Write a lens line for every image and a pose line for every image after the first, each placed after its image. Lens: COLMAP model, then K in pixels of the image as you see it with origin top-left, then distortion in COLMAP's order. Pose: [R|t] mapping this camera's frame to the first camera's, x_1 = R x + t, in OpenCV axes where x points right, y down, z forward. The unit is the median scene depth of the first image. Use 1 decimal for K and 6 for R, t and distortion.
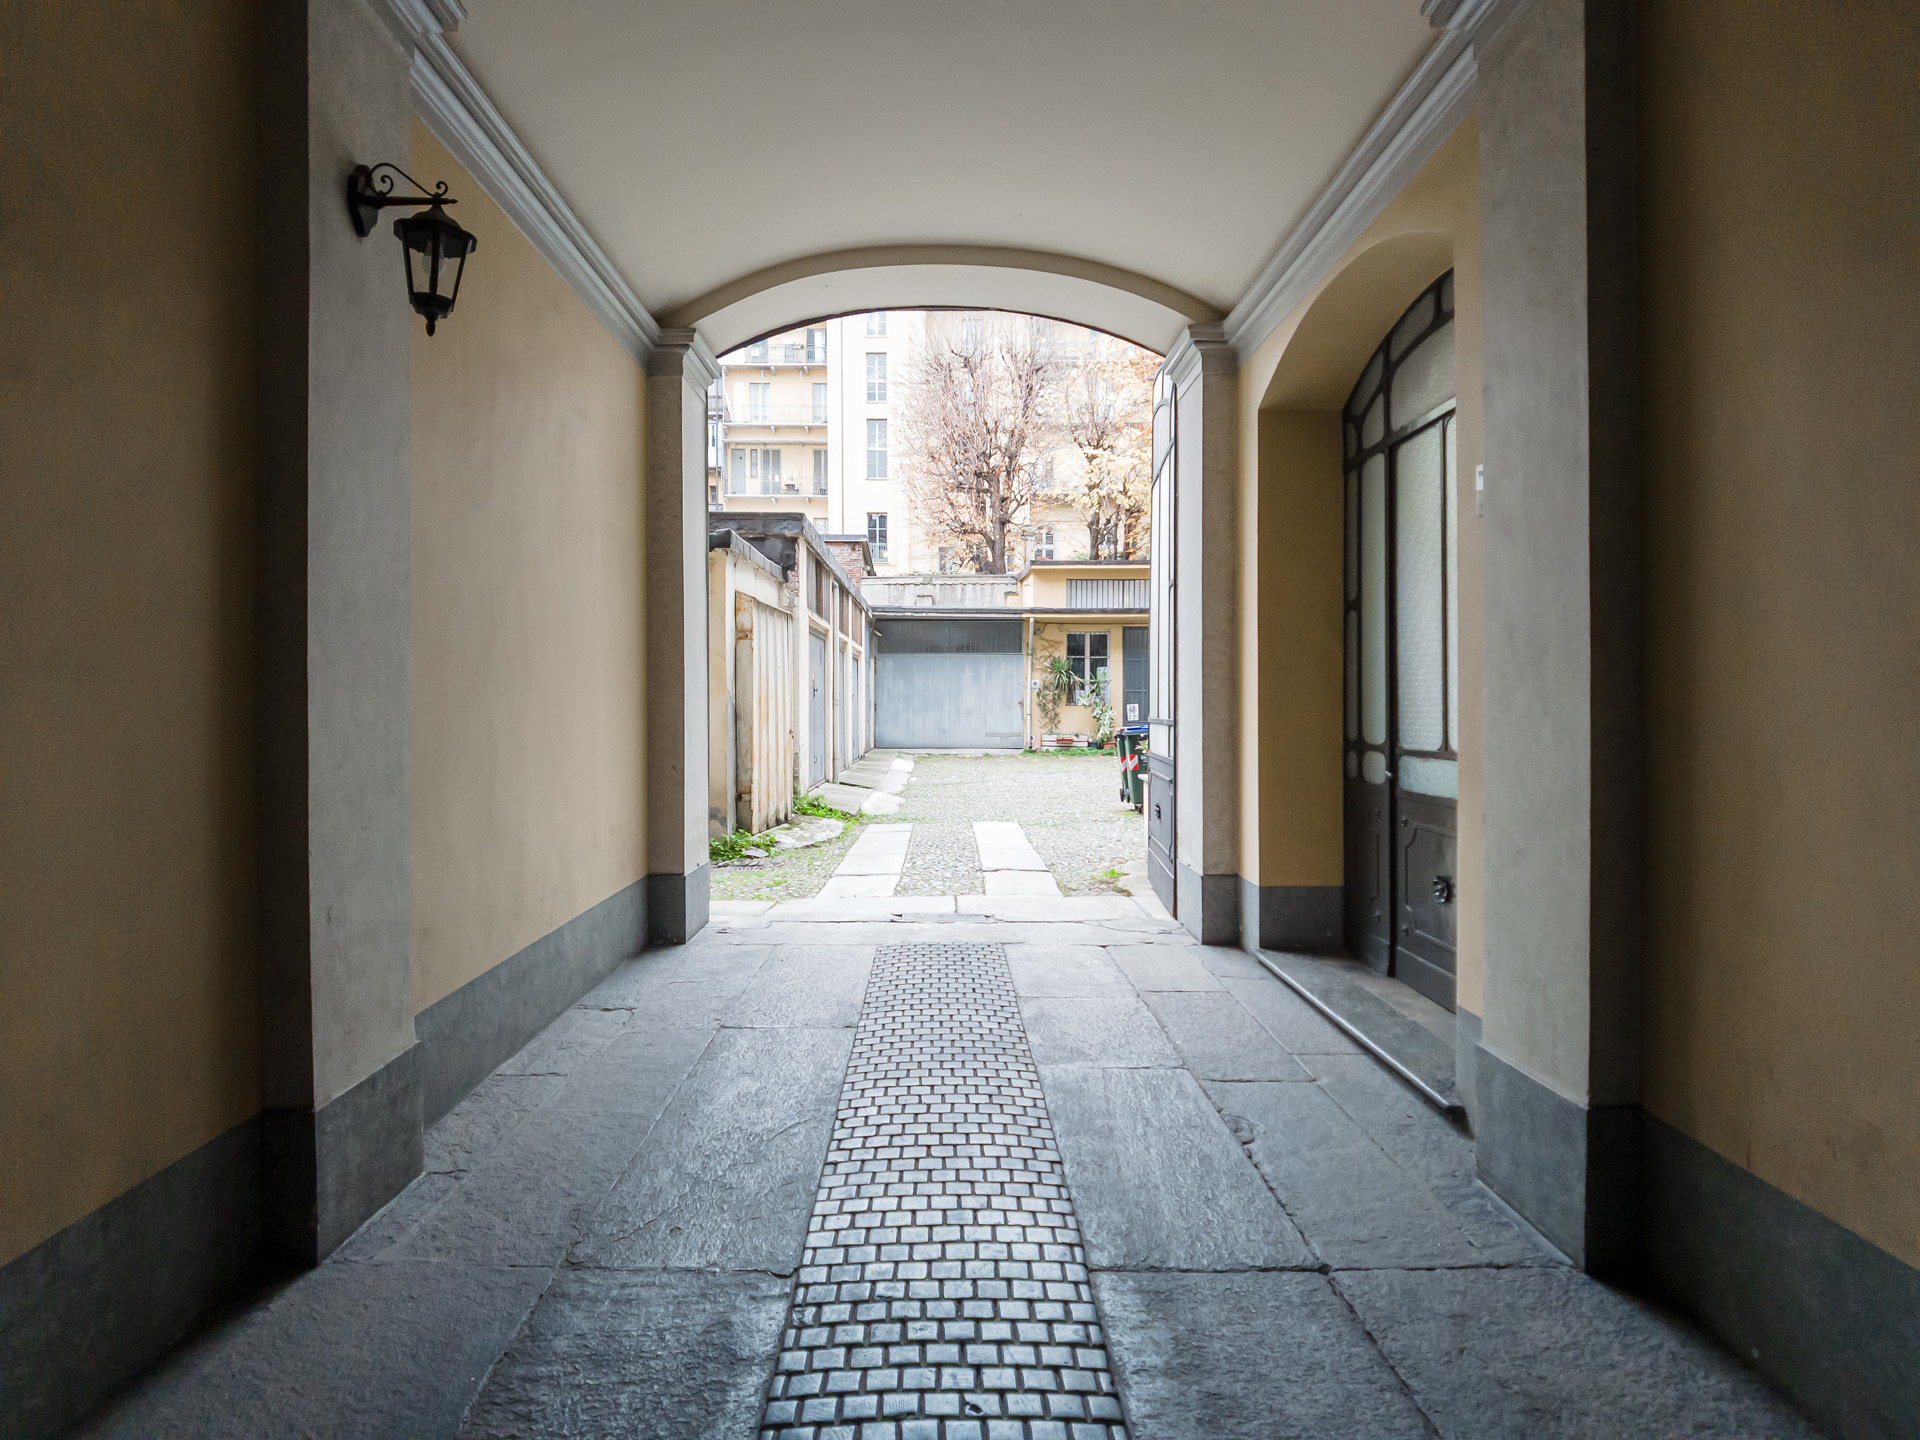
lens RADIAL K [[1030.4, 0, 954.4], [0, 1030.4, 717.3], [0, 0, 1]] dist [-0.045012, 0.019544]
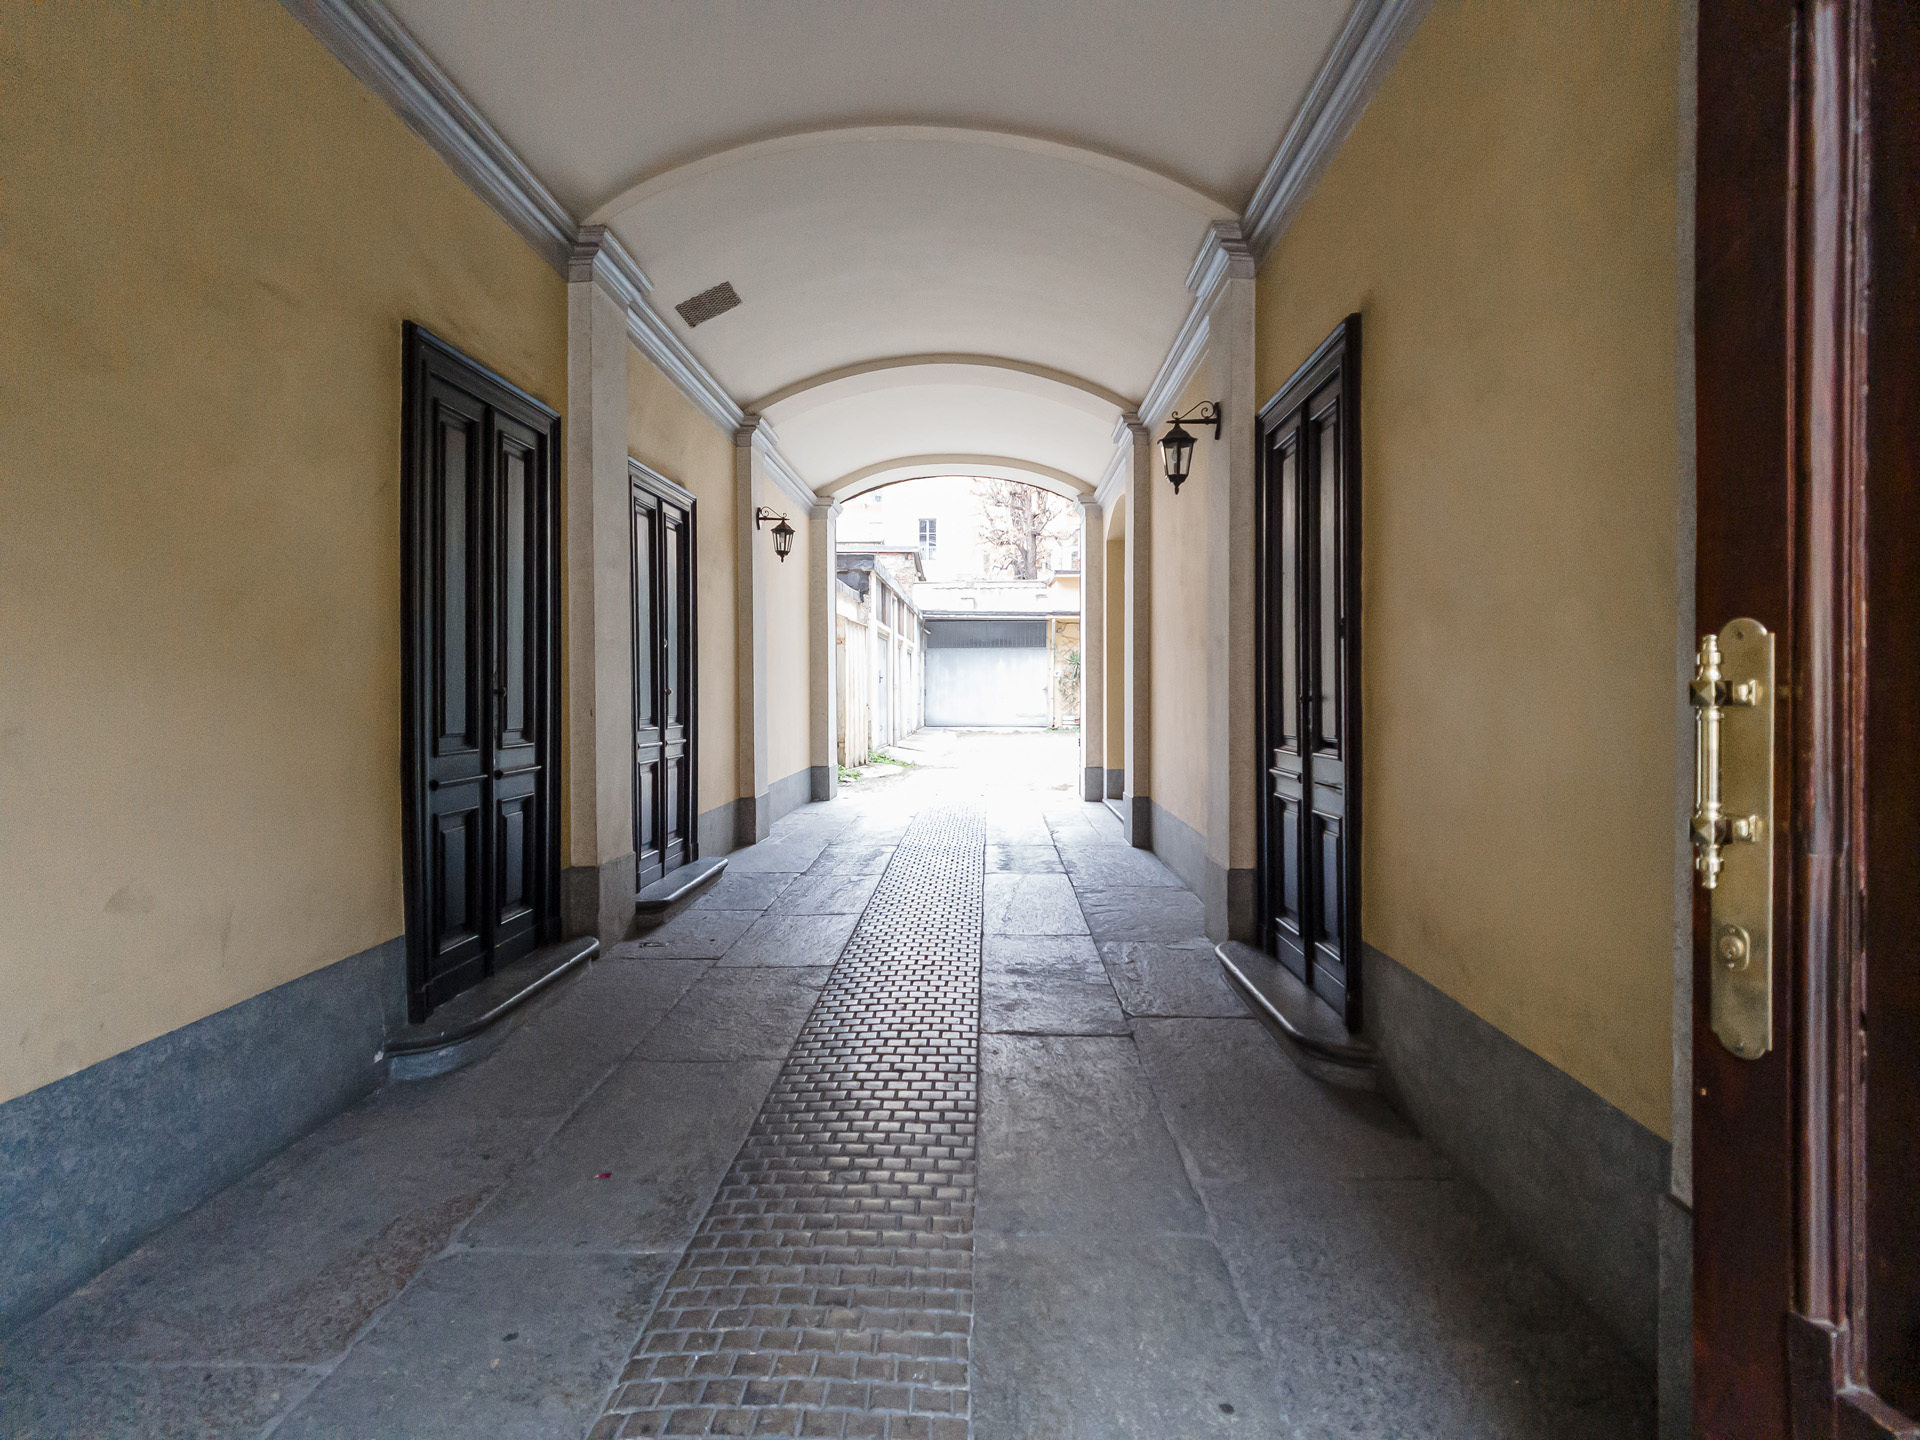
lens RADIAL K [[1030.4, 0, 954.4], [0, 1030.4, 717.3], [0, 0, 1]] dist [-0.045012, 0.019544]
pose [[0.998796, 0.002107, -0.049016, 0.025020], [-0.001621, 0.999949, 0.009946, 0.010419], [0.049034, -0.009854, 0.998748, -0.304286]]
